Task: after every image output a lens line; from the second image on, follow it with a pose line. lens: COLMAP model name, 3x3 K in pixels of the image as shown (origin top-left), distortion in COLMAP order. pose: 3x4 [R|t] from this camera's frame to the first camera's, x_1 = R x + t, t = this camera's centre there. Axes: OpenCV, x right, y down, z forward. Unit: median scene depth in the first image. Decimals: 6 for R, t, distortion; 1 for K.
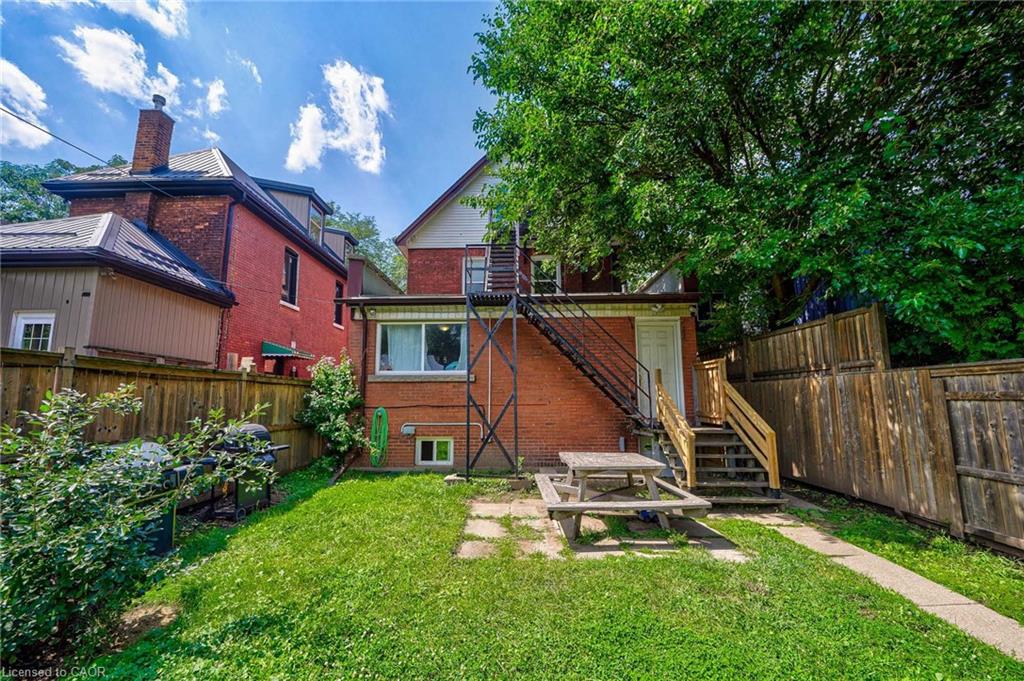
lens RADIAL K [[407.8, 0, 508.3], [0, 407.8, 343.6], [0, 0, 1]] dist [0.002799, -0.000146]
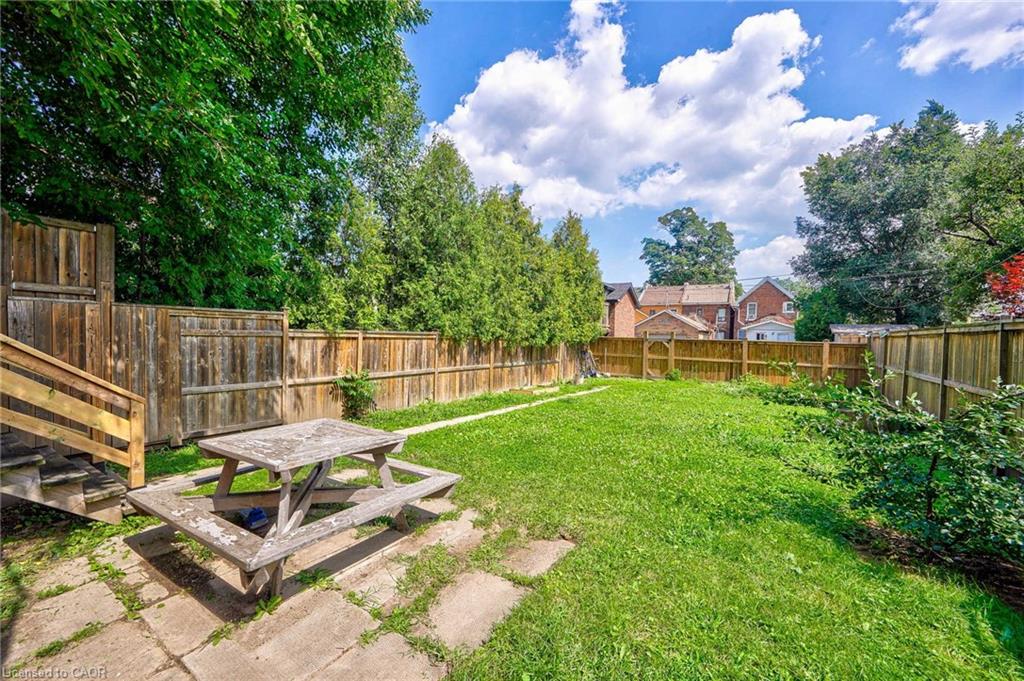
lens RADIAL K [[407.8, 0, 507.8], [0, 407.8, 342.1], [0, 0, 1]] dist [0.002799, -0.000146]
pose [[-0.848387, -0.022753, 0.528887, -0.355123], [-0.088370, 0.991144, -0.099114, 0.185918], [-0.521949, -0.130825, -0.842885, 1.469112]]
